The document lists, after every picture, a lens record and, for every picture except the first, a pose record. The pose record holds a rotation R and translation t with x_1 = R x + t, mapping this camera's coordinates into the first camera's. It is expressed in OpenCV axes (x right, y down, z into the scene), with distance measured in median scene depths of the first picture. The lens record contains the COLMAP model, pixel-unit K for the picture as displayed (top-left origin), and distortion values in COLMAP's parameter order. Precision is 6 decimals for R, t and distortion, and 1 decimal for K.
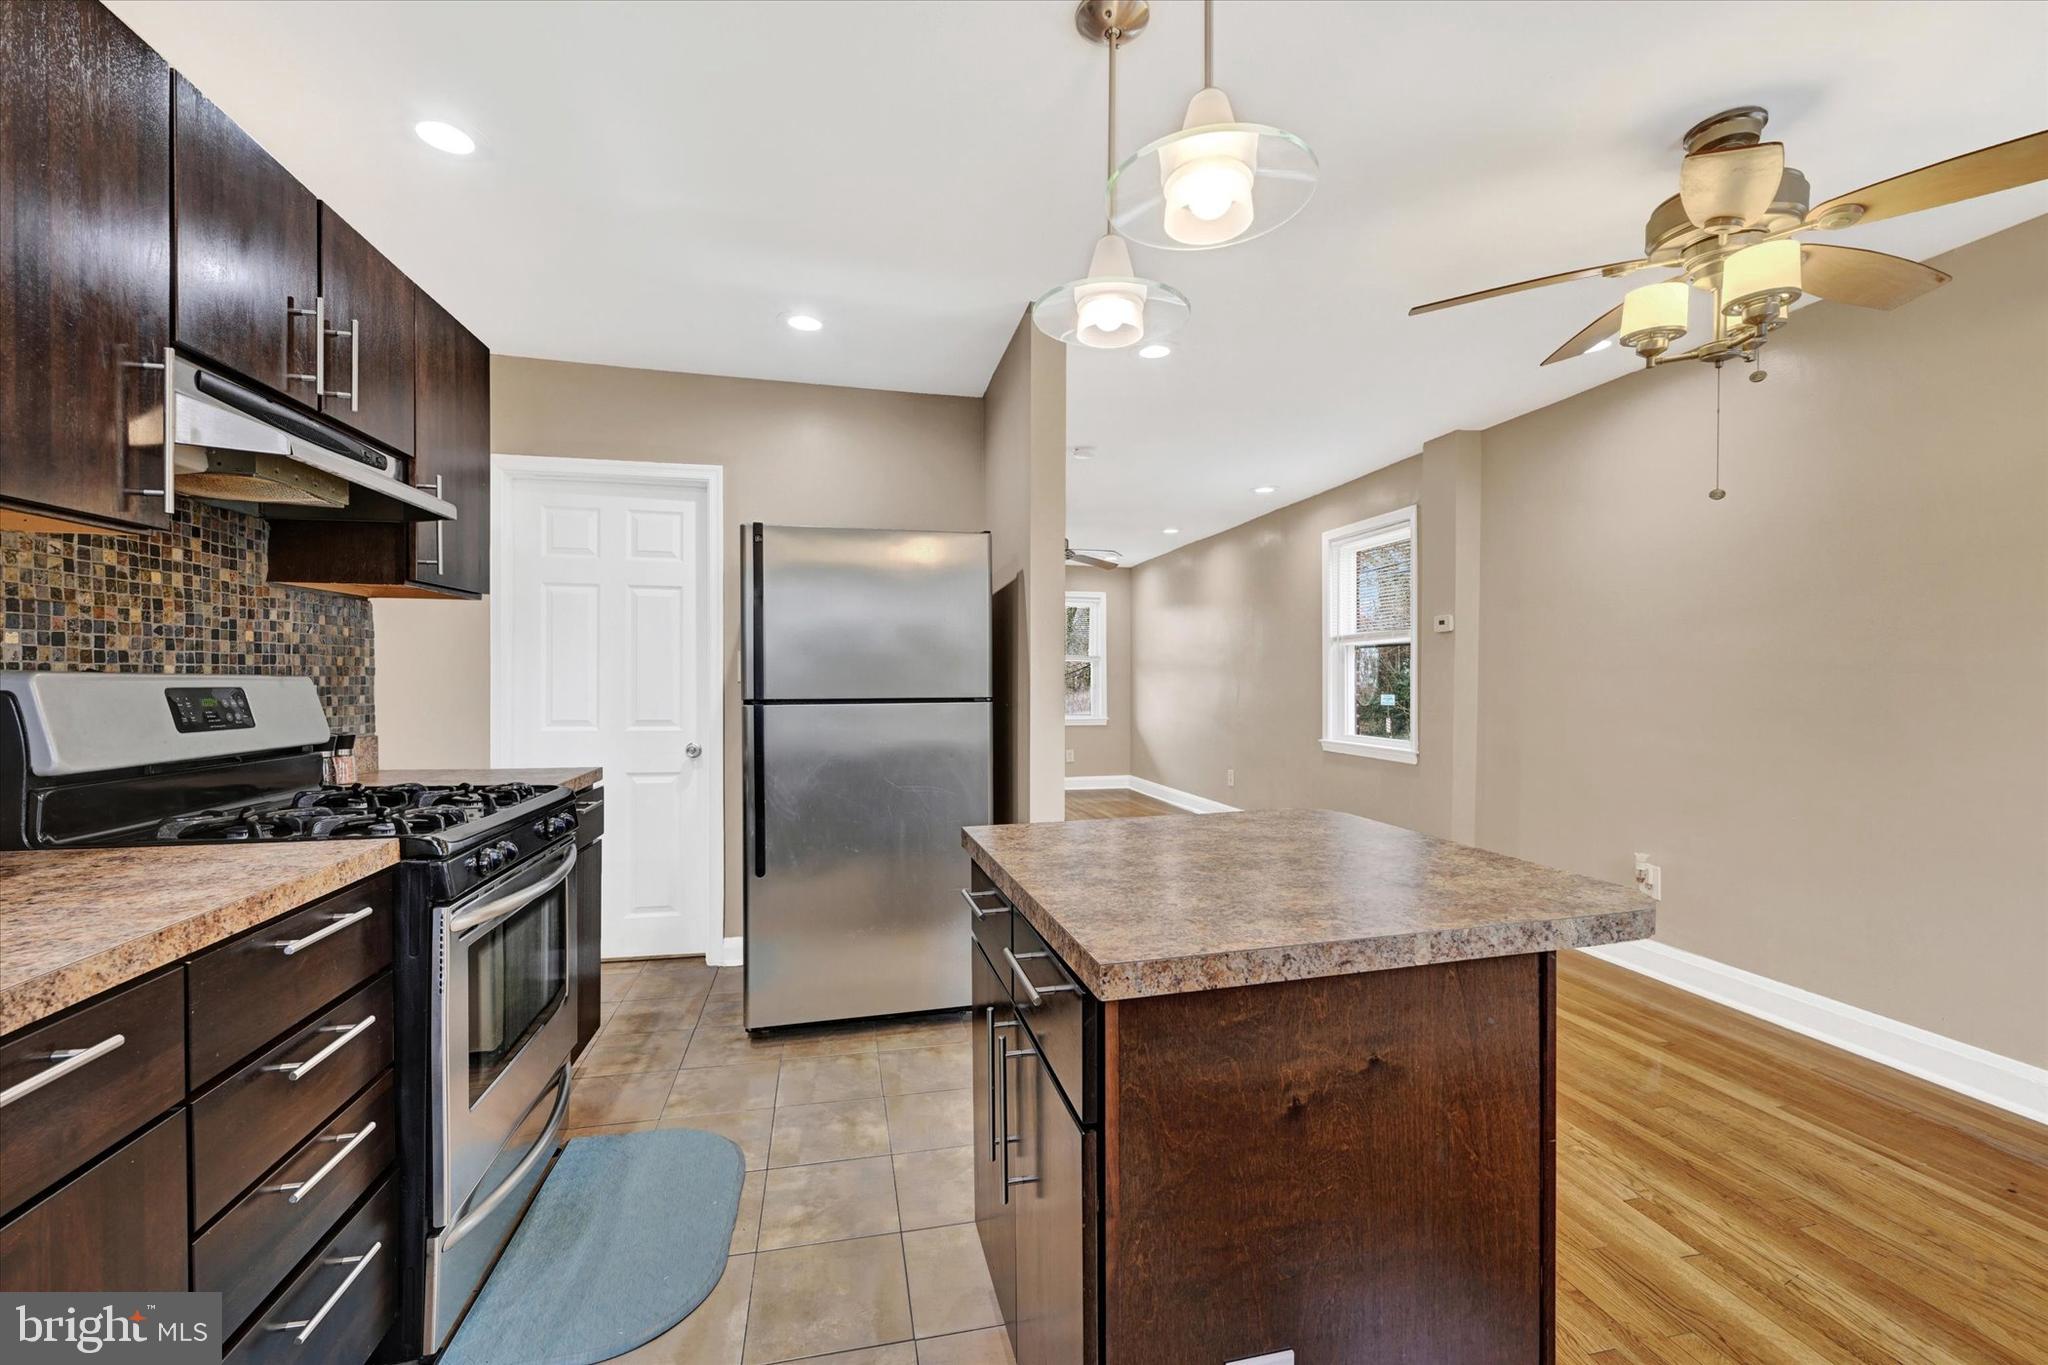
lens RADIAL K [[844.3, 0, 1024.0], [0, 844.3, 682.5], [0, 0, 1]] dist [-0.000073, -0.000015]
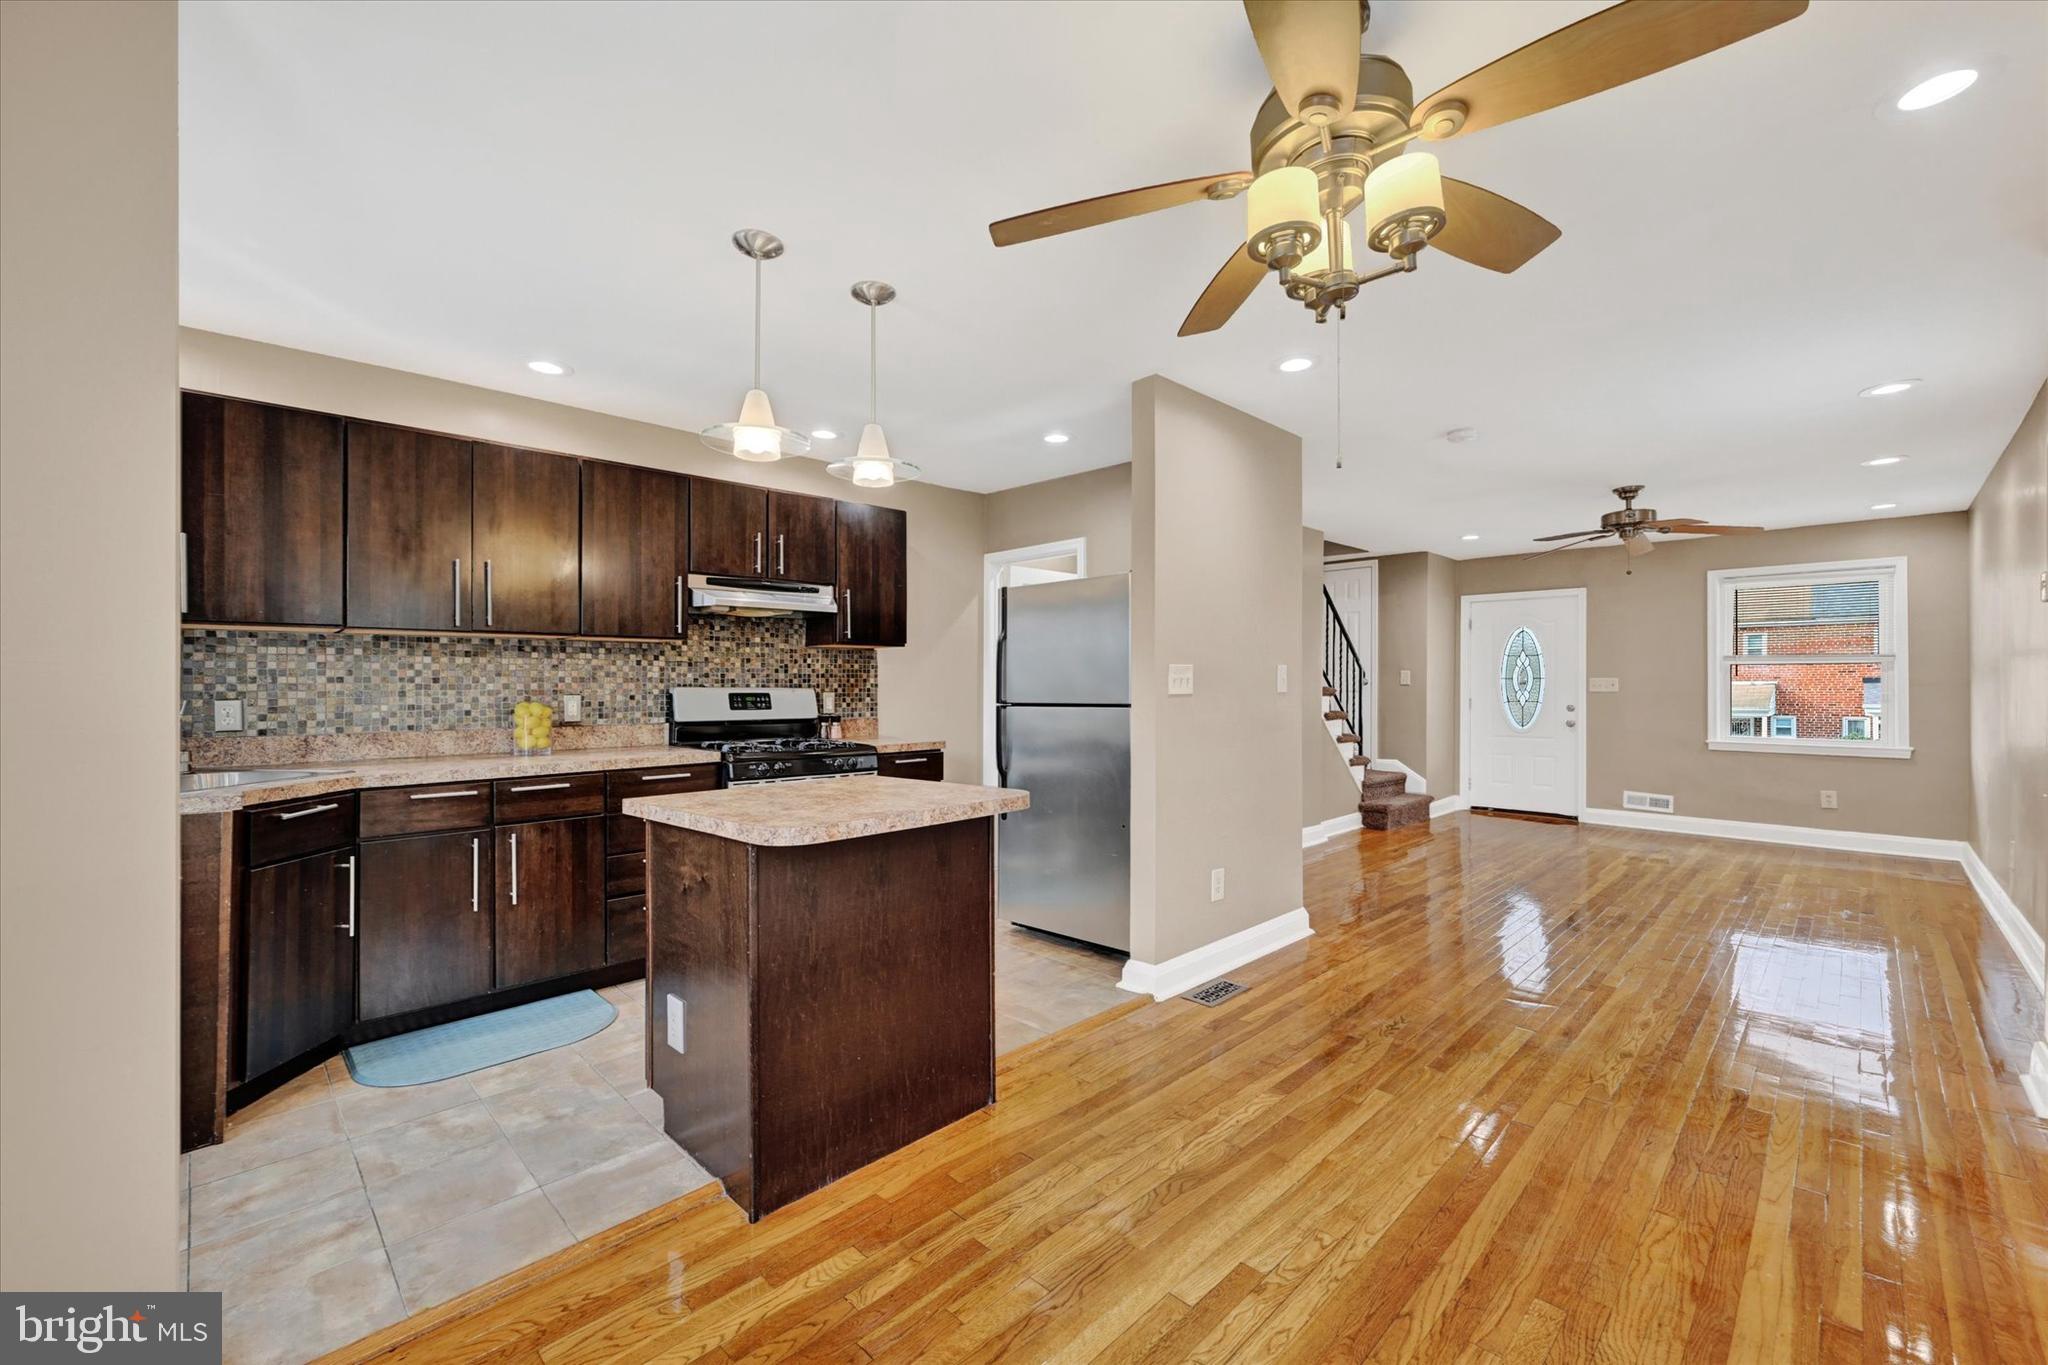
lens RADIAL K [[822.8, 0, 1024.0], [0, 822.8, 682.5], [0, 0, 1]] dist [0.000970, 0.000151]
pose [[0.538135, -0.006156, -0.842836, 1.271300], [-0.003611, 0.999947, -0.009609, -0.003502], [0.842851, 0.008214, 0.538084, 0.301802]]
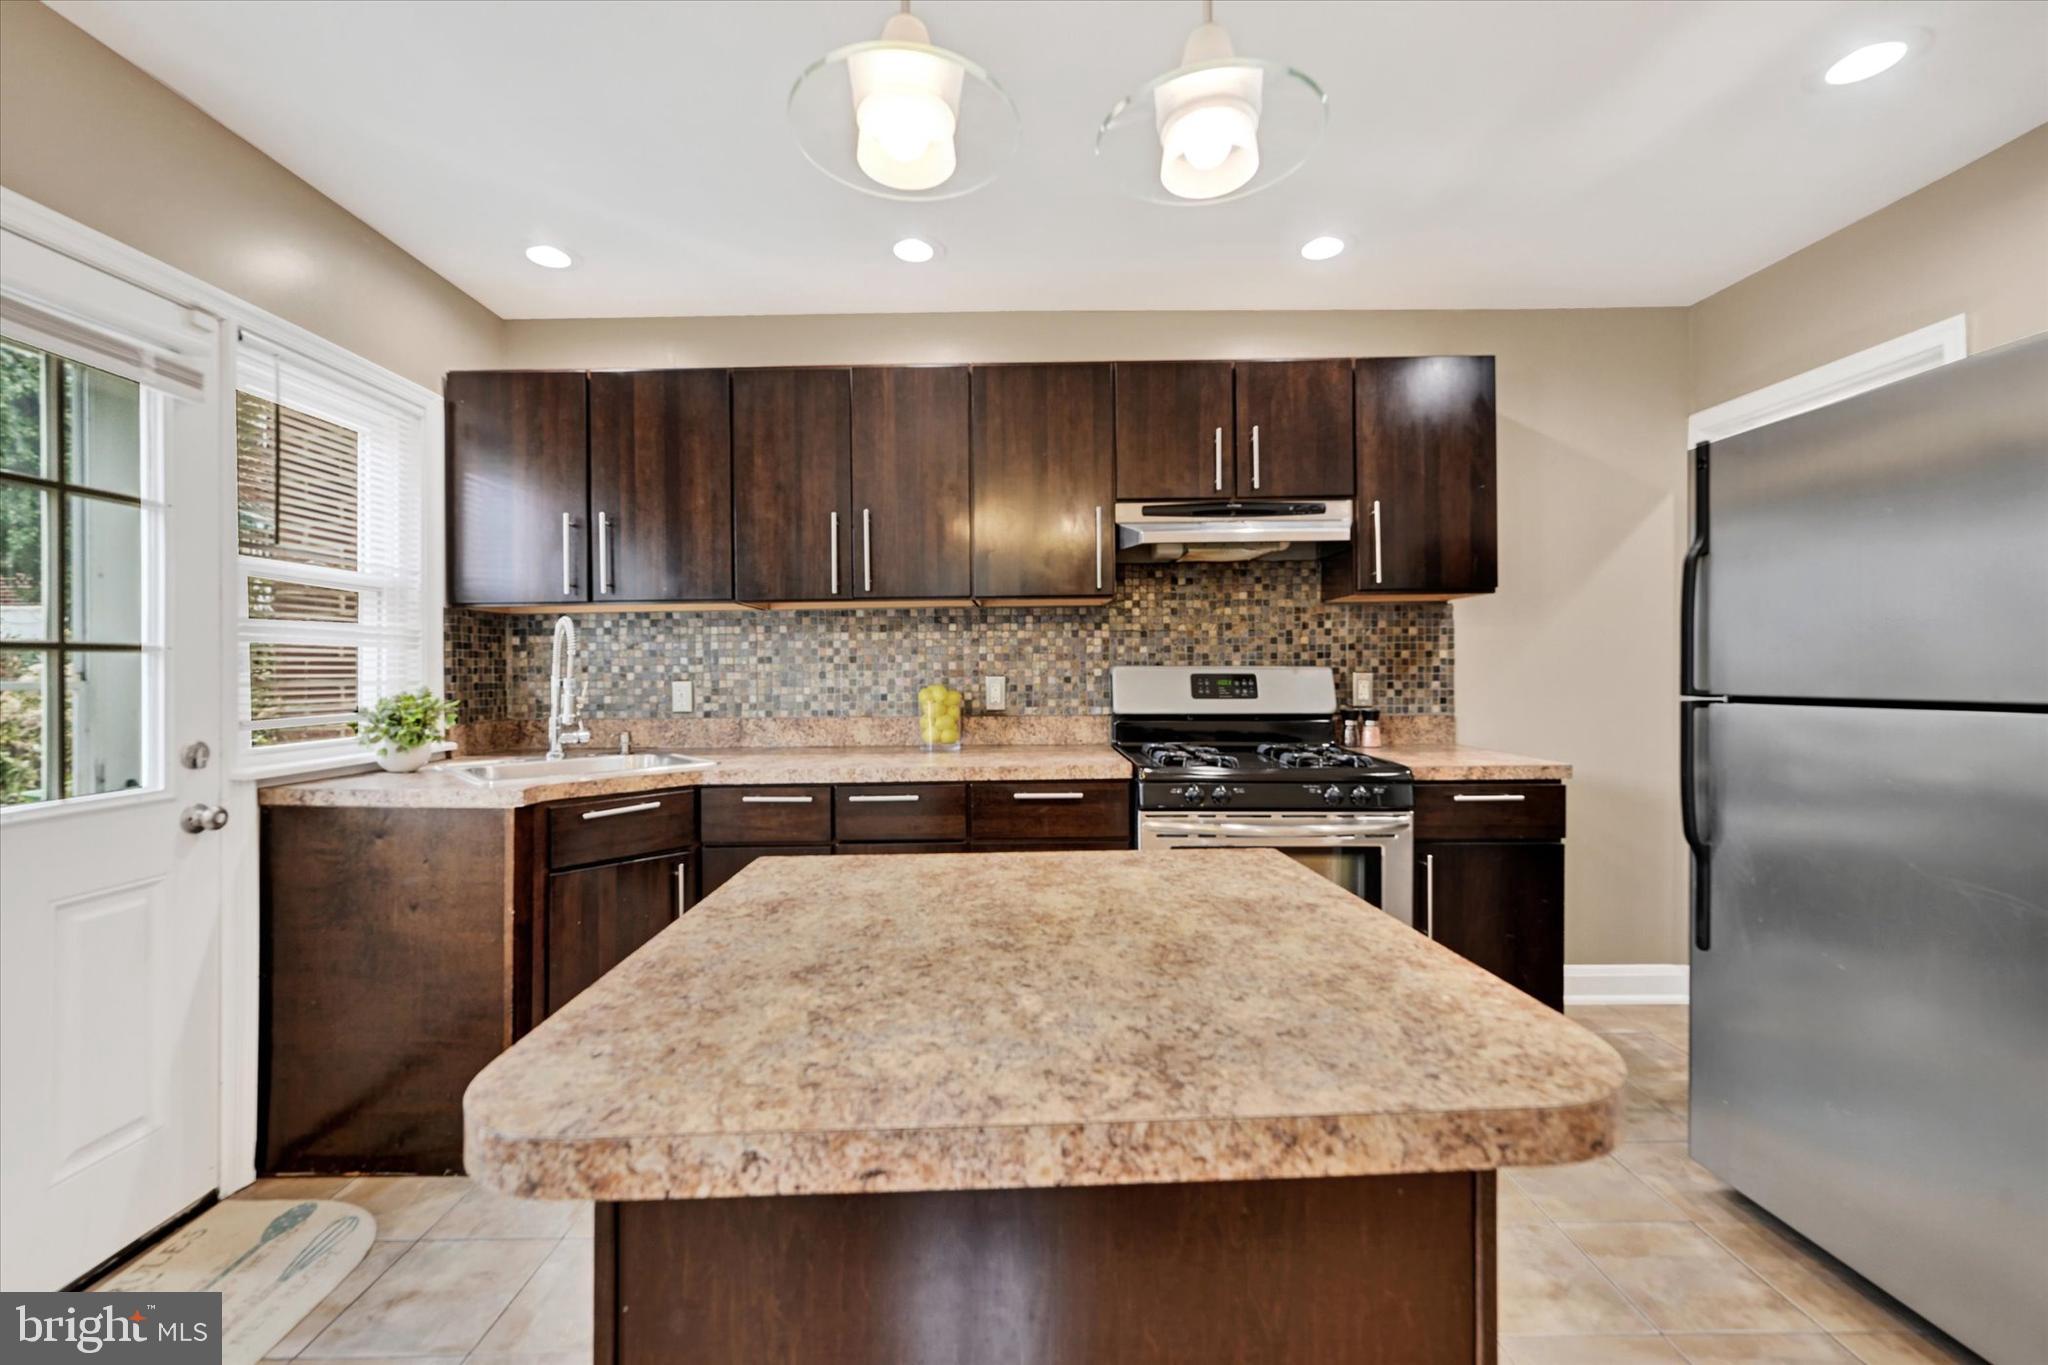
lens RADIAL K [[831.7, 0, 1025.3], [0, 831.7, 672.3], [0, 0, 1]] dist [-0.002684, -0.000044]
pose [[-0.204535, 0.000679, -0.978859, 0.622815], [0.000003, 1.000000, 0.000693, 0.001780], [0.978859, 0.000139, -0.204535, 0.782436]]
